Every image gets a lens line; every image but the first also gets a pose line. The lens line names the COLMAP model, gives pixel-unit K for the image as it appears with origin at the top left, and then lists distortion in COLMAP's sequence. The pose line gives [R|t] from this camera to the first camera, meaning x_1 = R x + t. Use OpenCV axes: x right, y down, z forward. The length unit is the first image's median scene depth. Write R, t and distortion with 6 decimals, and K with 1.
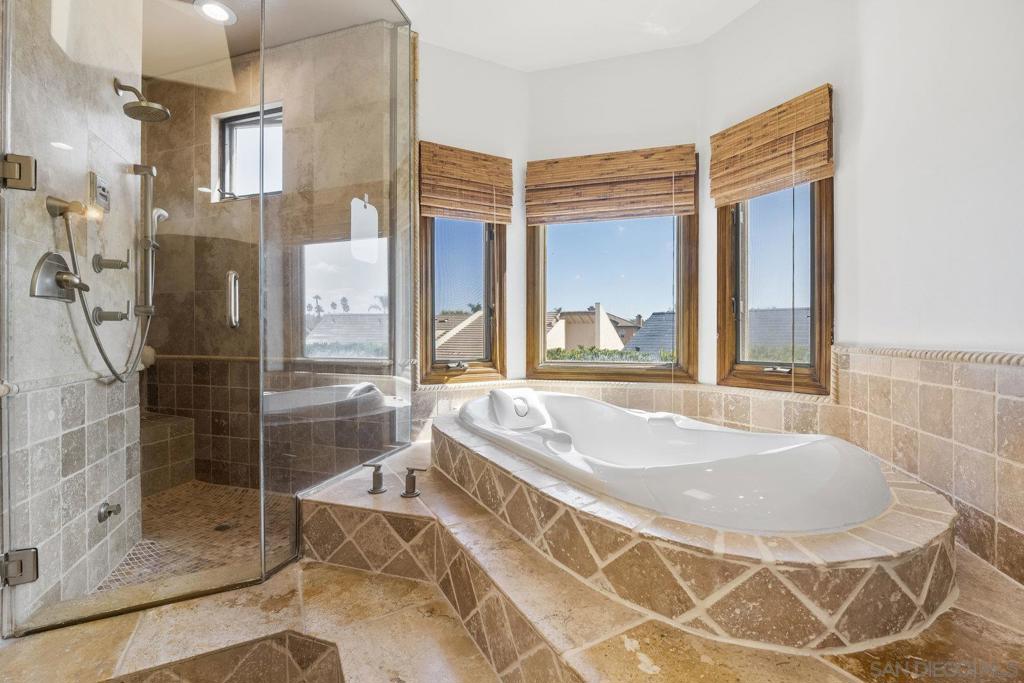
lens RADIAL K [[425.3, 0, 537.3], [0, 425.3, 338.2], [0, 0, 1]] dist [-0.012689, 0.000309]
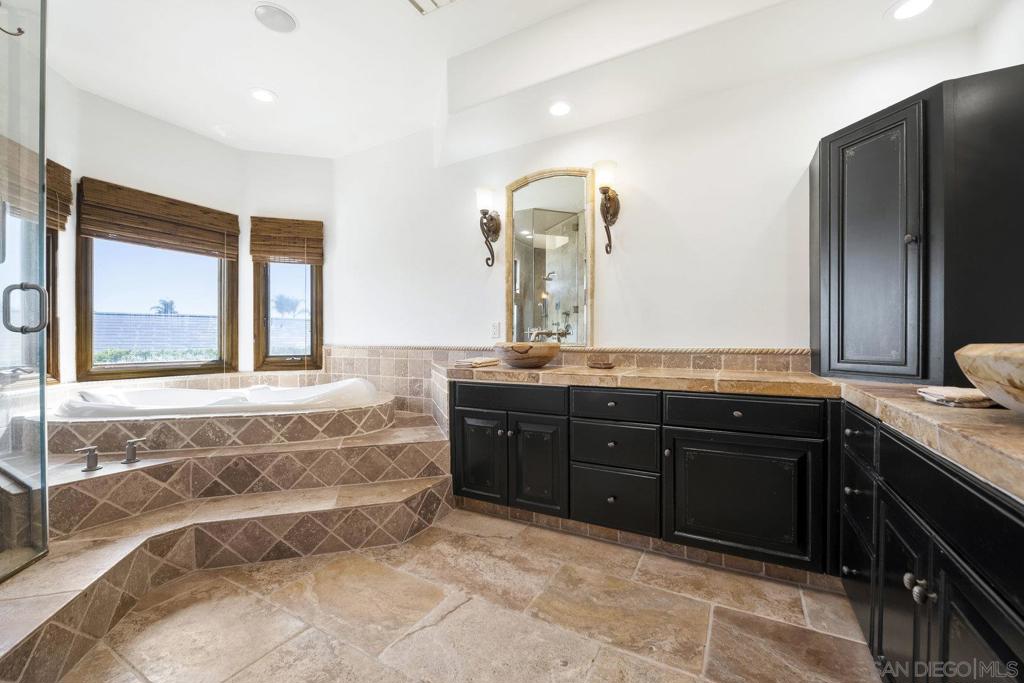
lens RADIAL K [[408.2, 0, 519.5], [0, 408.2, 344.0], [0, 0, 1]] dist [-0.014240, 0.000198]
pose [[0.191998, -0.005499, 0.981380, -1.120850], [0.003237, 0.999982, 0.004970, 0.002764], [-0.981390, 0.002222, 0.192012, -0.363113]]
